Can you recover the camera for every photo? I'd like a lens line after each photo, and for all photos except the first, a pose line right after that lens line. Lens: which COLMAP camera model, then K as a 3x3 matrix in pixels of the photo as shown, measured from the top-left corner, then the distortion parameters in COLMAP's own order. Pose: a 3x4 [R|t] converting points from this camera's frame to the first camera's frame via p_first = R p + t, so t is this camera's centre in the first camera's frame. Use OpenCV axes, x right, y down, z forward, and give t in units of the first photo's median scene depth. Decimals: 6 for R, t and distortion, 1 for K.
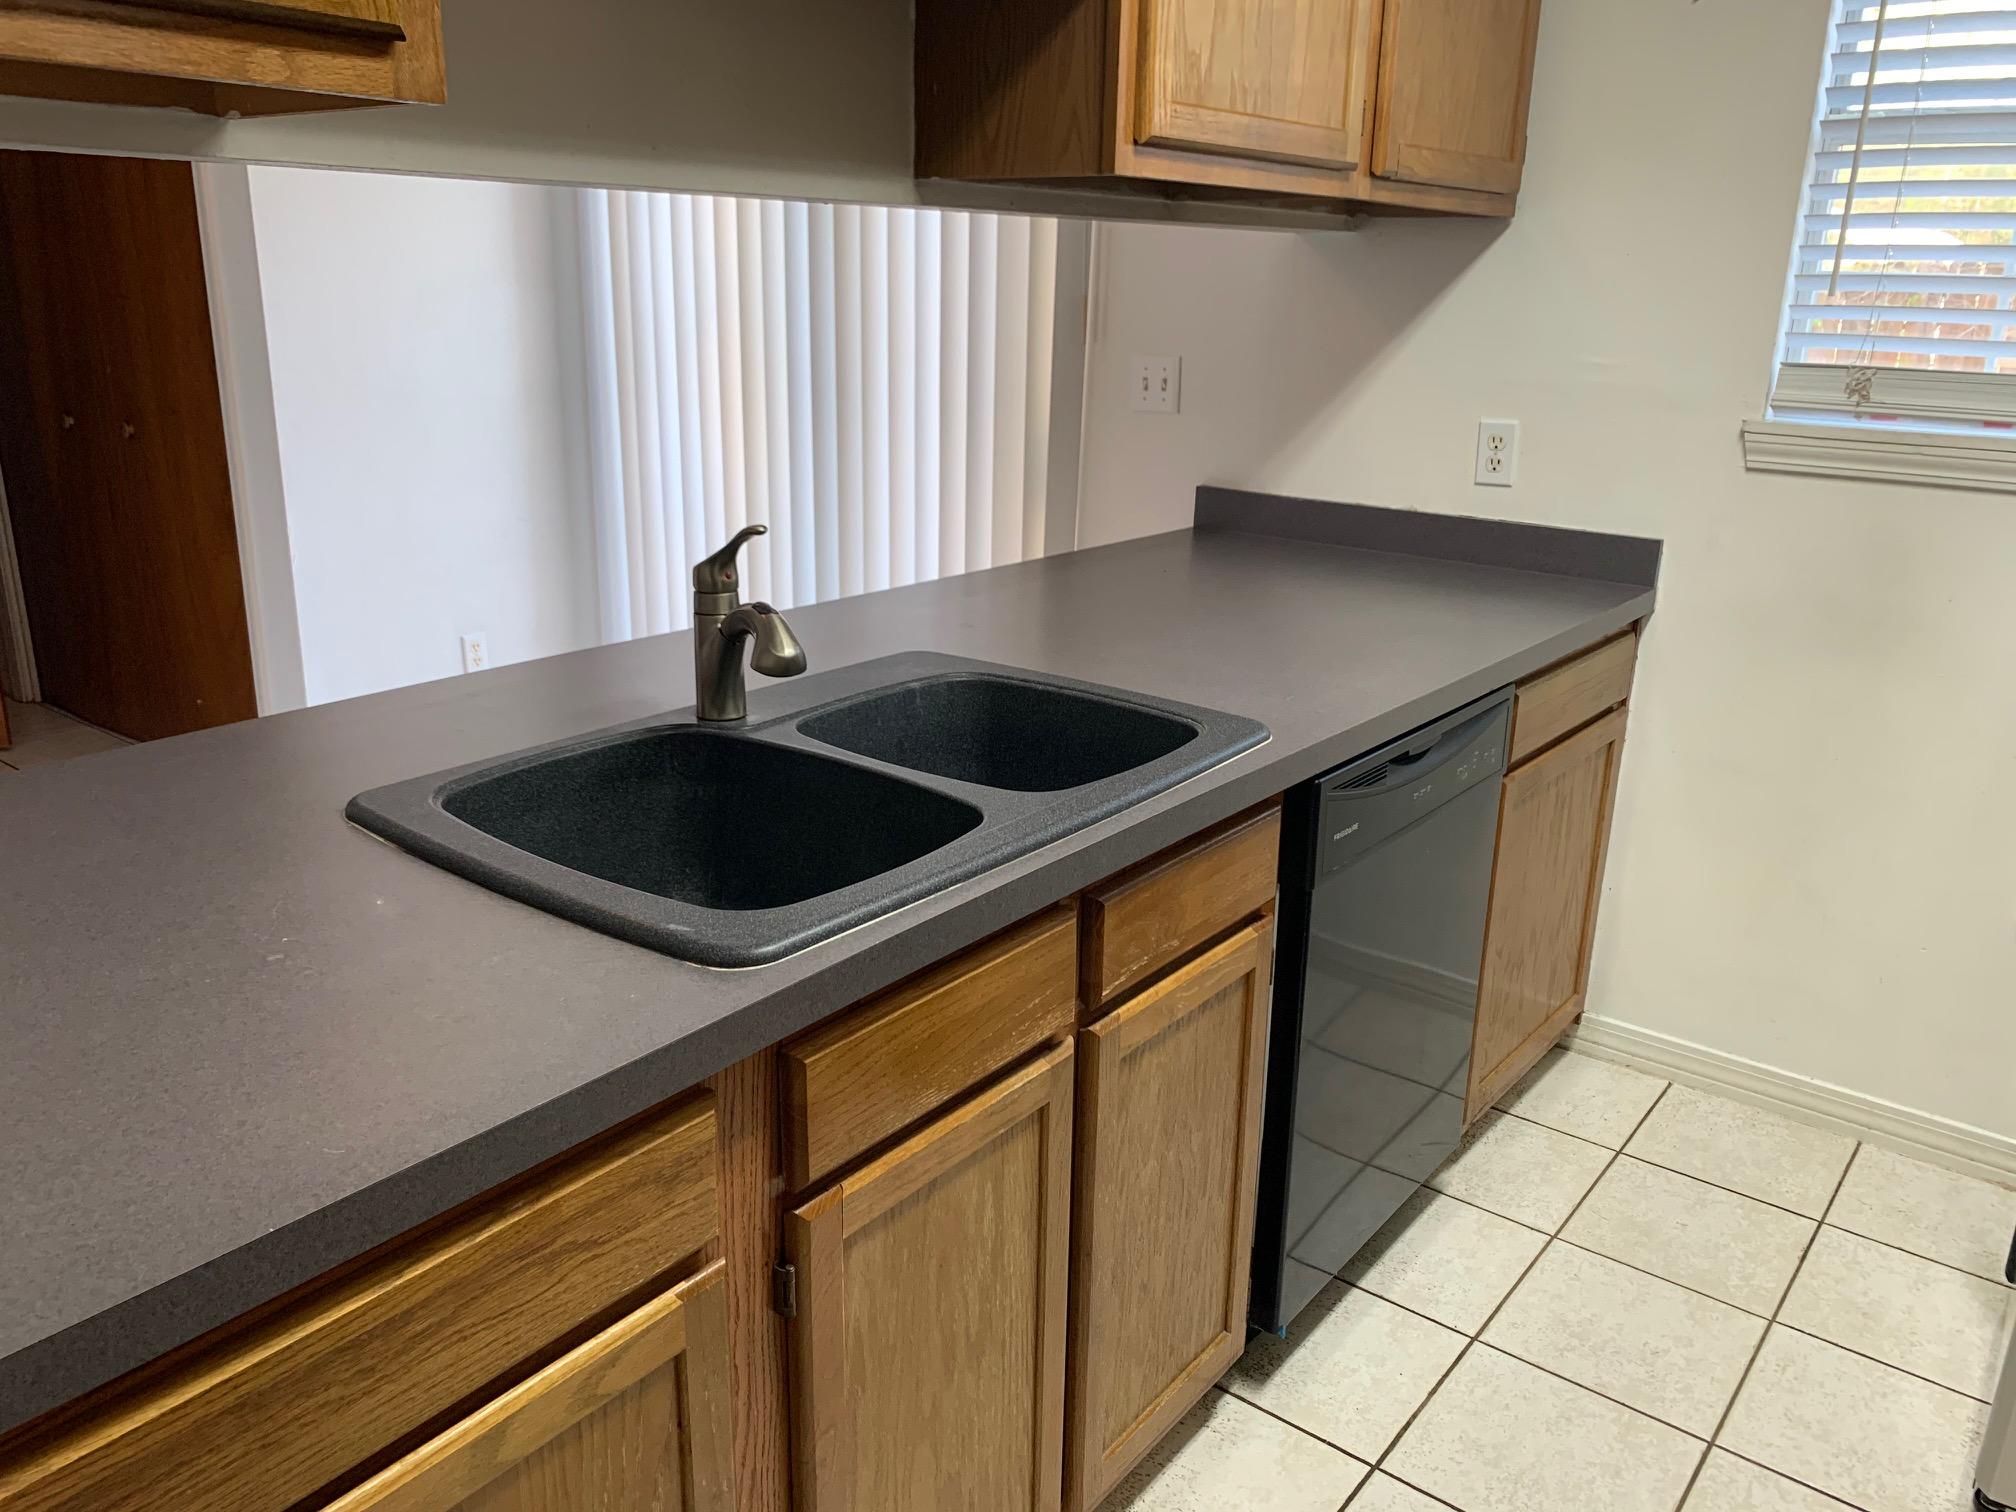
lens RADIAL K [[1536.7, 0, 1011.6], [0, 1536.7, 740.1], [0, 0, 1]] dist [0.019047, -0.014742]
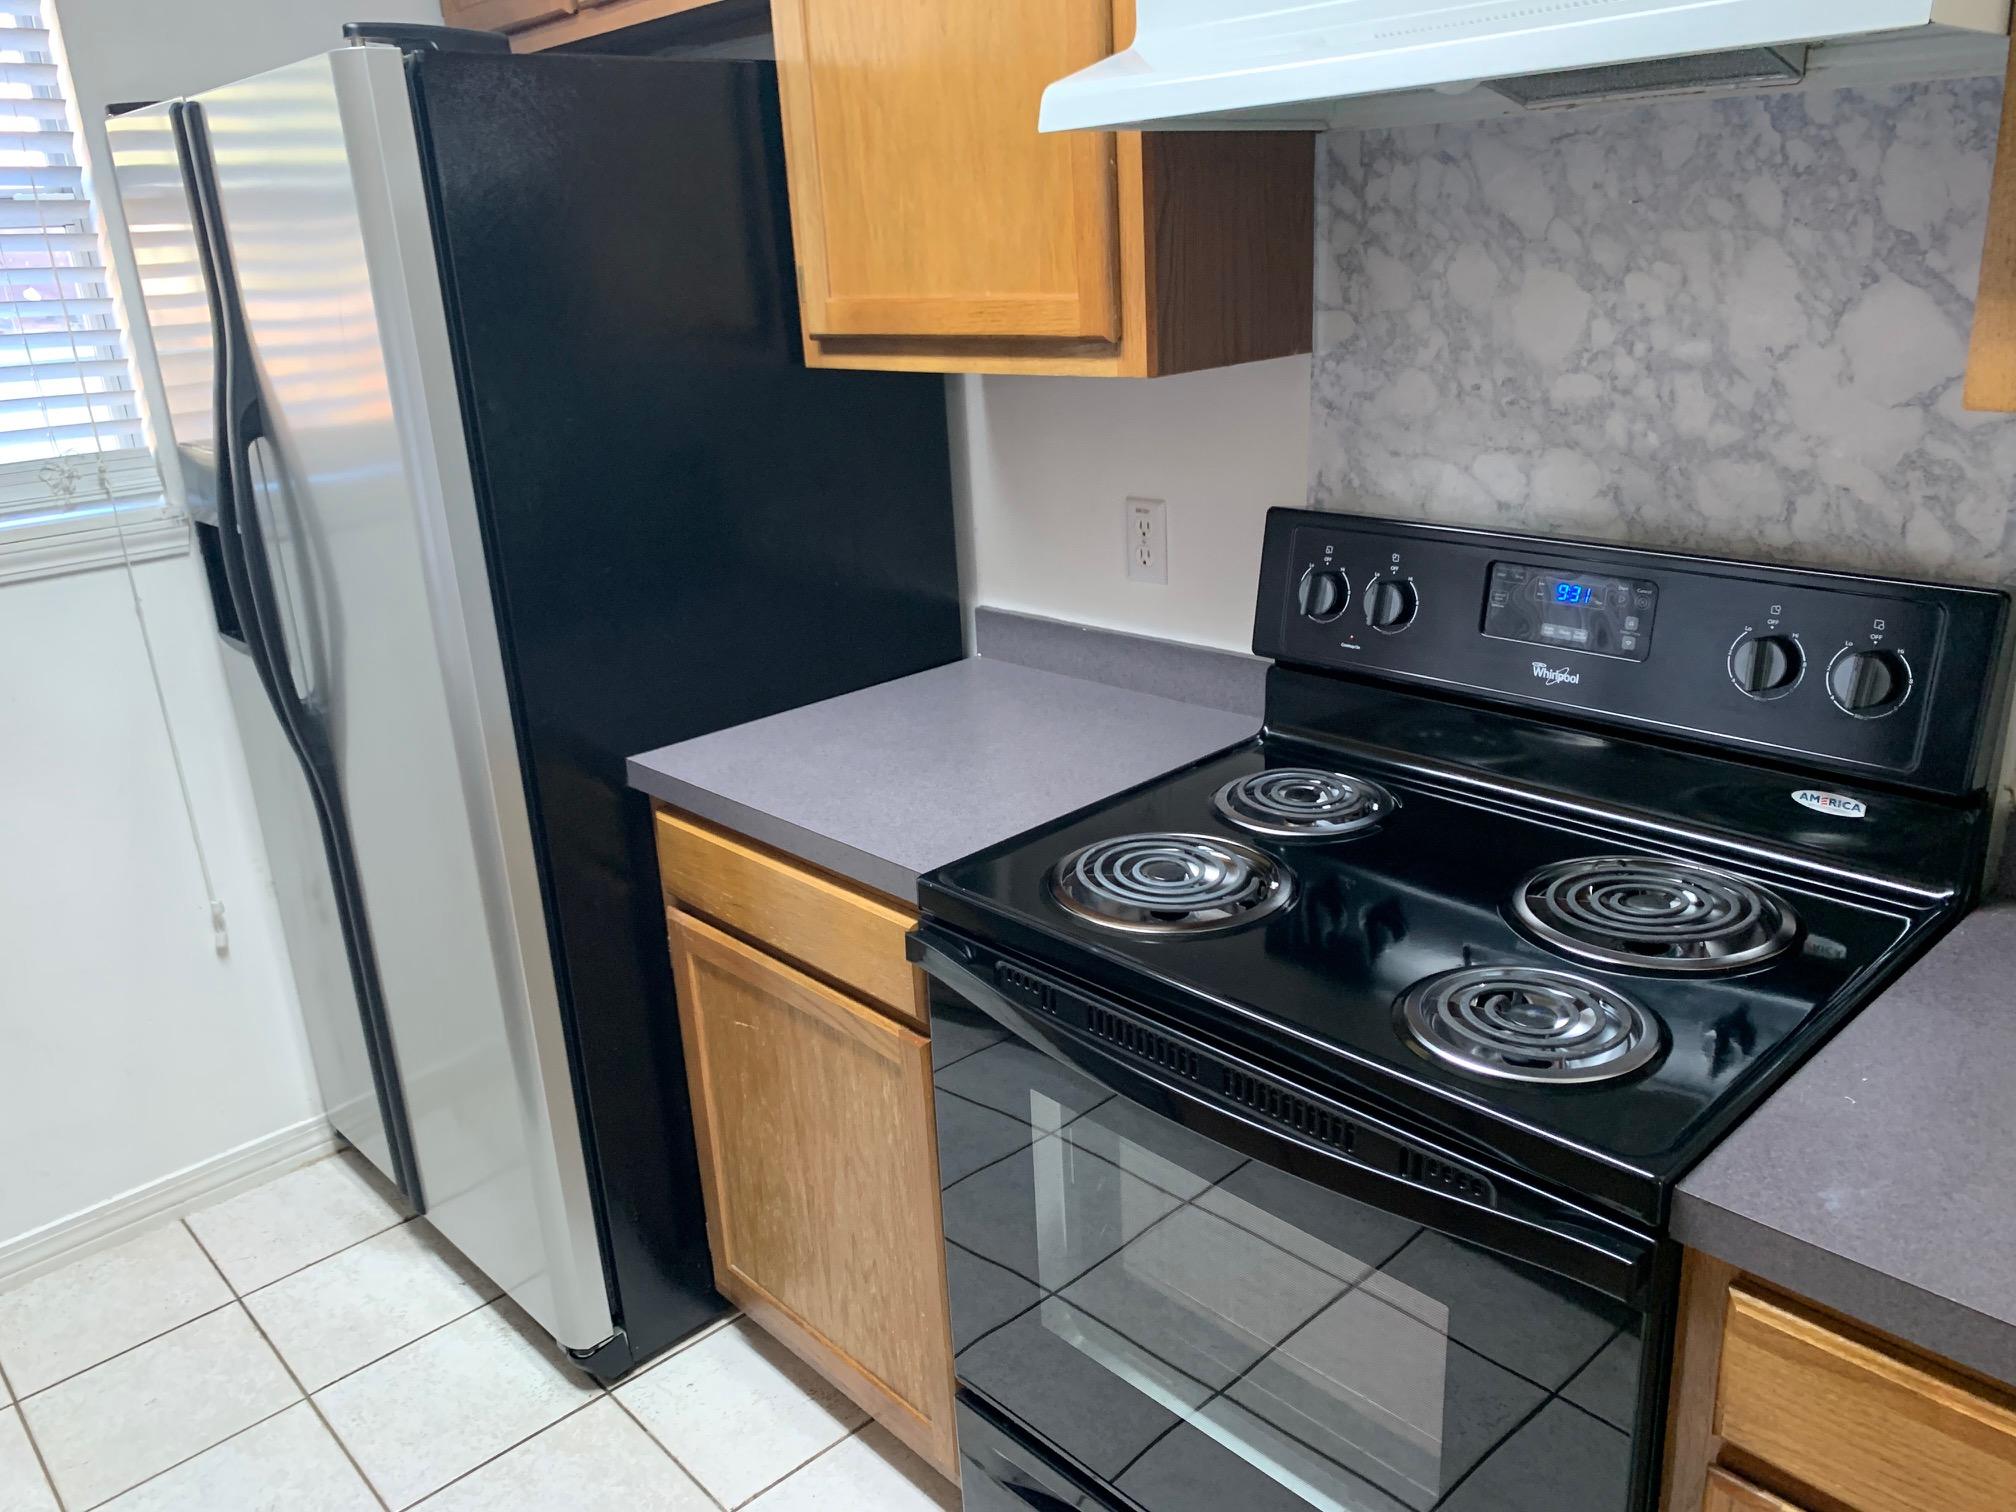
lens RADIAL K [[1536.7, 0, 1003.4], [0, 1536.7, 749.7], [0, 0, 1]] dist [0.019047, -0.014742]
pose [[0.163122, -0.337155, 0.927210, -0.194553], [0.357654, 0.896080, 0.262914, -0.087752], [-0.919497, 0.288734, 0.266755, 0.194298]]
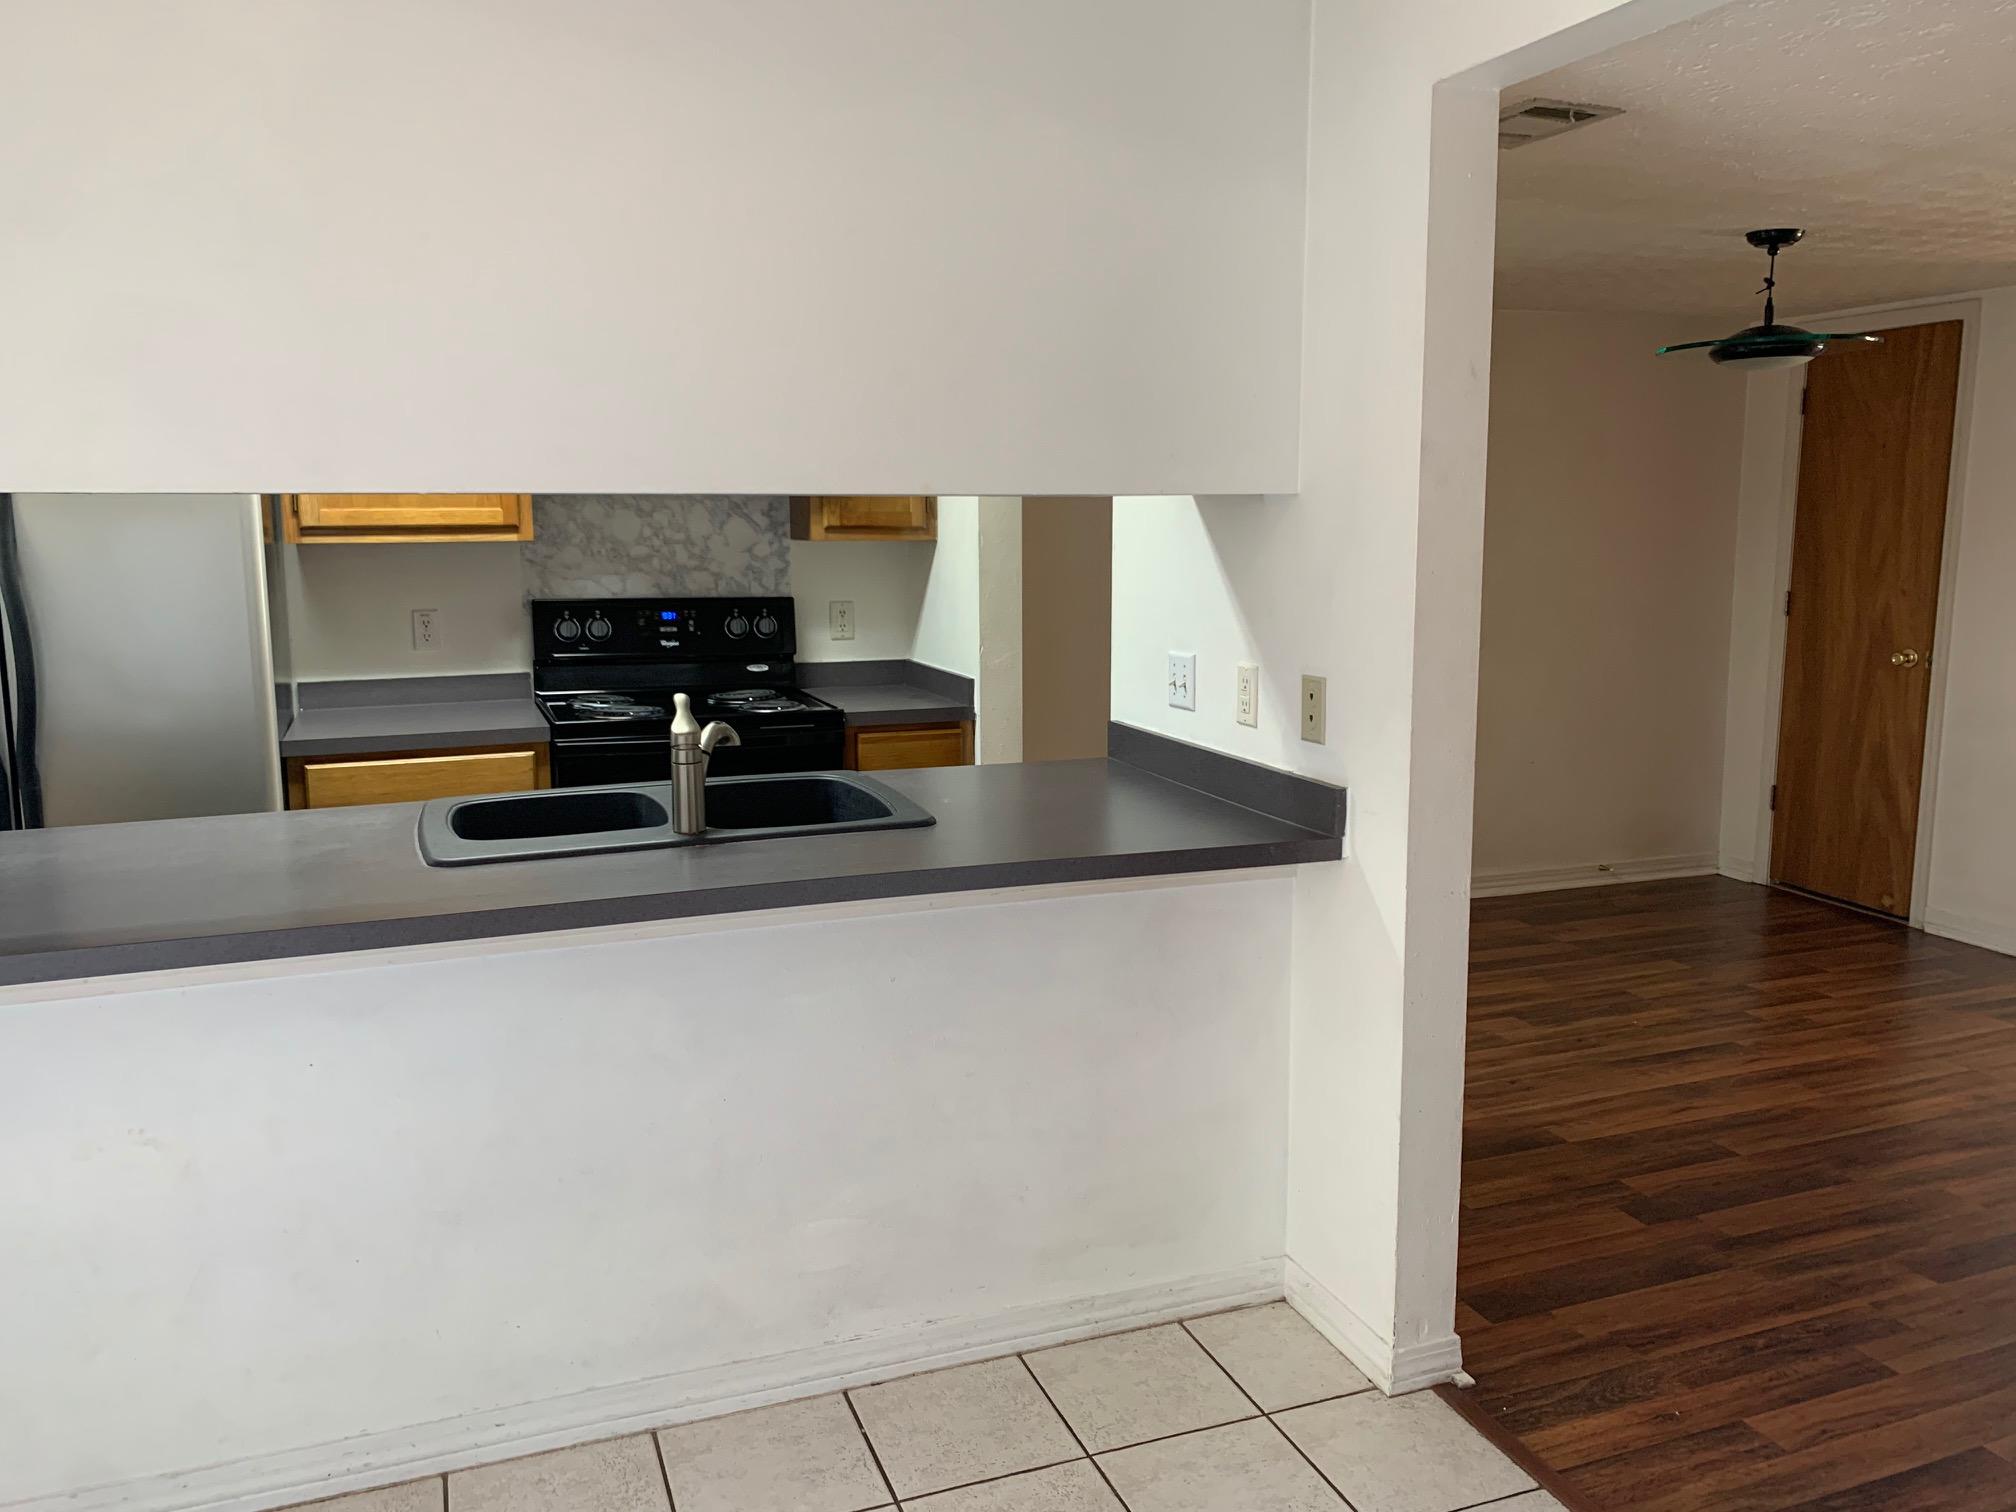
lens RADIAL K [[1536.7, 0, 1004.4], [0, 1536.7, 745.4], [0, 0, 1]] dist [0.019047, -0.014742]
pose [[-0.850090, -0.087537, 0.519311, -0.450656], [0.153031, 0.902480, 0.402631, -0.221151], [-0.503913, 0.421743, -0.753794, 0.649106]]
